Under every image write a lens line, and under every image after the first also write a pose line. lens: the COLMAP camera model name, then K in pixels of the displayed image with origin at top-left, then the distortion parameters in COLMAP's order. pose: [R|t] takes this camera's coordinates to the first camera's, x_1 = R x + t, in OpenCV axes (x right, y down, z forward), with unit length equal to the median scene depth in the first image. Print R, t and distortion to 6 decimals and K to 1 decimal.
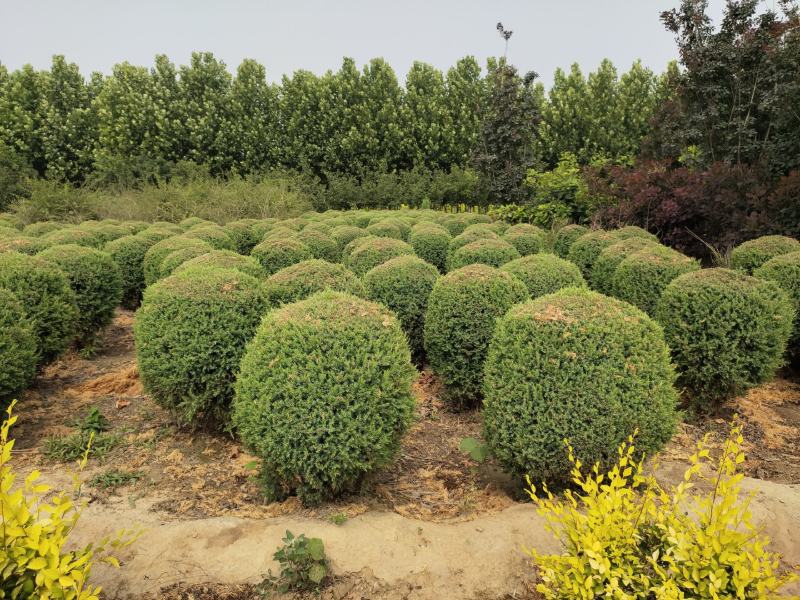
lens RADIAL K [[595.8, 0, 400.4], [0, 595.8, 293.4], [0, 0, 1]] dist [0.060472, -0.059199]
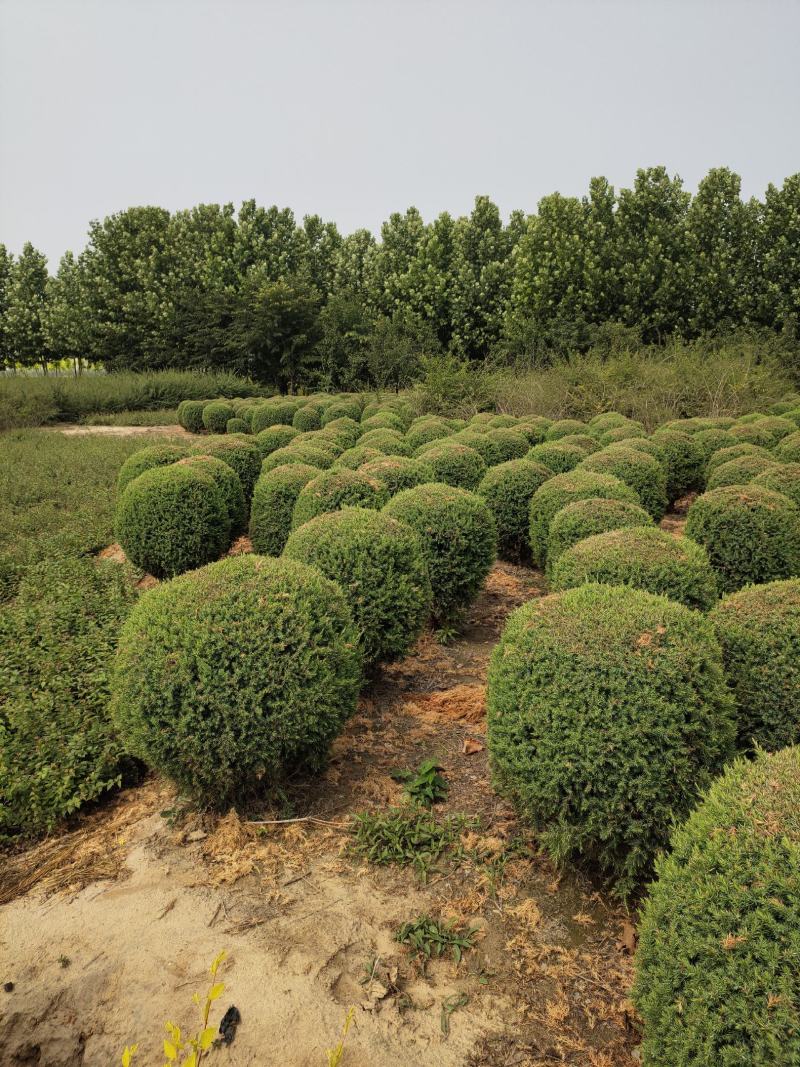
lens RADIAL K [[794.7, 0, 397.1], [0, 794.7, 537.6], [0, 0, 1]] dist [0.060472, -0.059199]
pose [[0.830552, 0.112034, -0.545556, -0.022040], [-0.082958, 0.993517, 0.077730, -0.034056], [0.550728, -0.019300, 0.834462, 0.066663]]
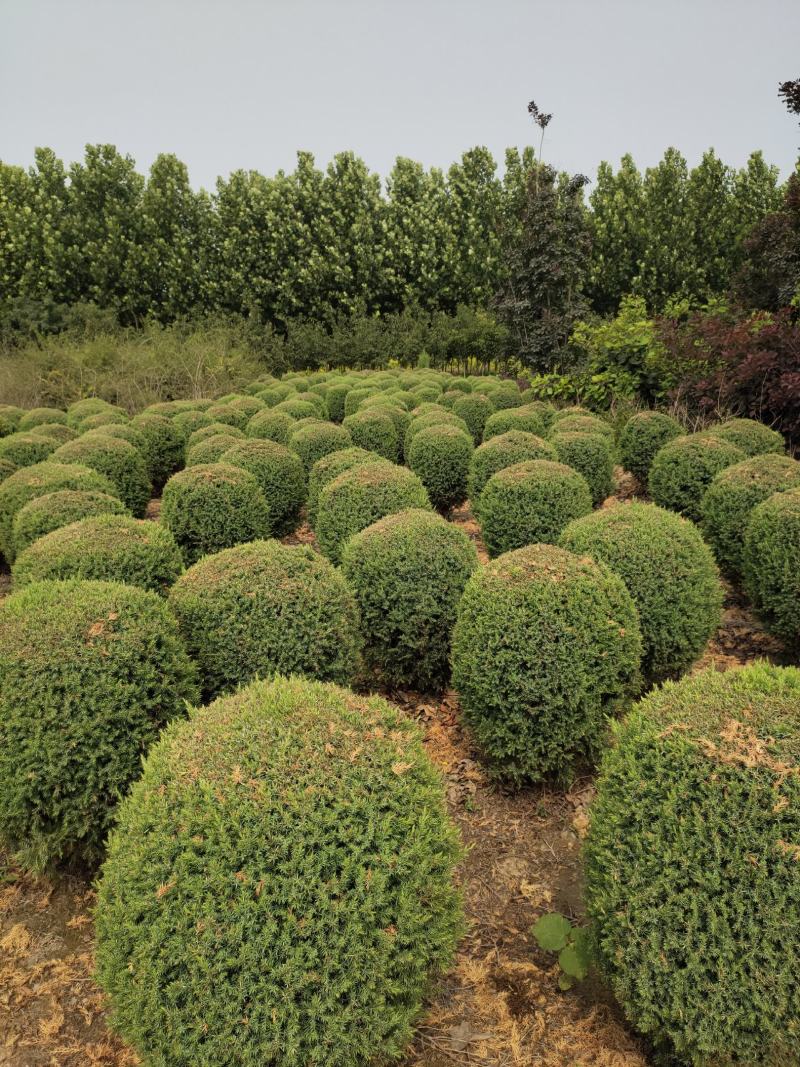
lens RADIAL K [[794.7, 0, 410.7], [0, 794.7, 537.8], [0, 0, 1]] dist [0.060472, -0.059199]
pose [[0.999391, -0.024272, 0.025071, -0.004981], [0.022226, 0.996636, 0.078890, -0.035028], [-0.026902, -0.078284, 0.996568, 0.066760]]
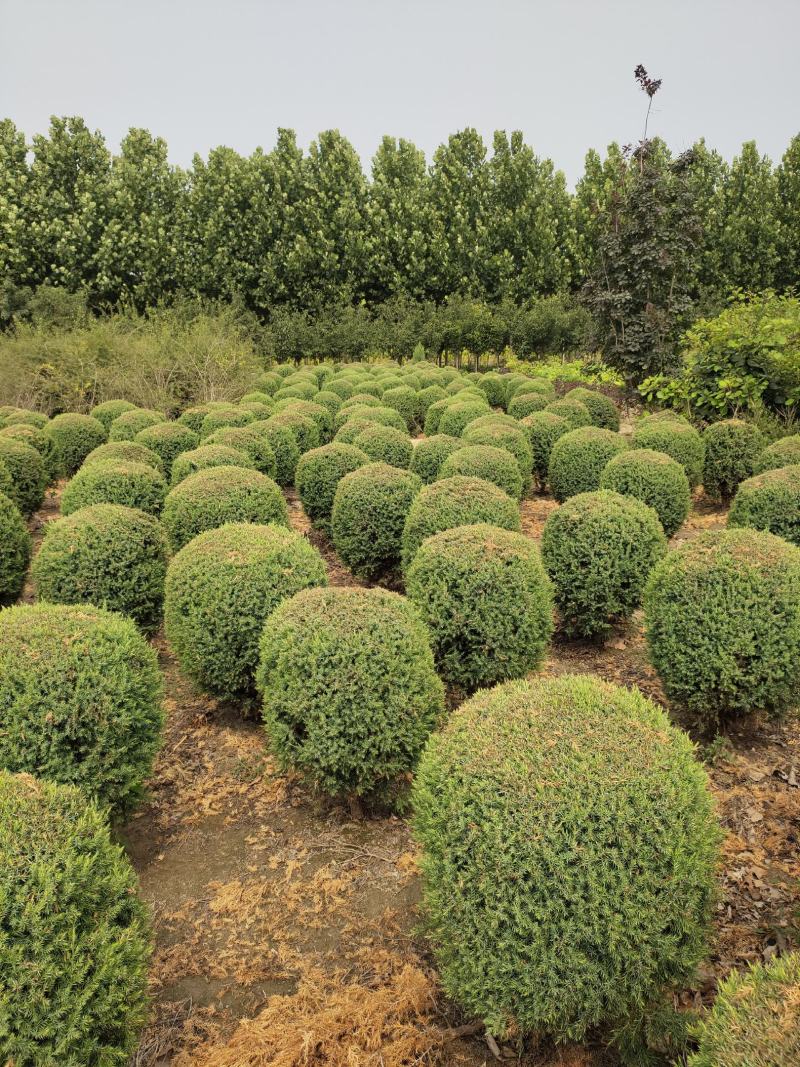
lens RADIAL K [[794.7, 0, 409.3], [0, 794.7, 538.5], [0, 0, 1]] dist [0.060472, -0.059199]
pose [[0.996019, -0.026777, 0.085021, -0.139403], [0.018752, 0.995412, 0.093827, -0.064445], [-0.087143, -0.091860, 0.991952, 0.194126]]
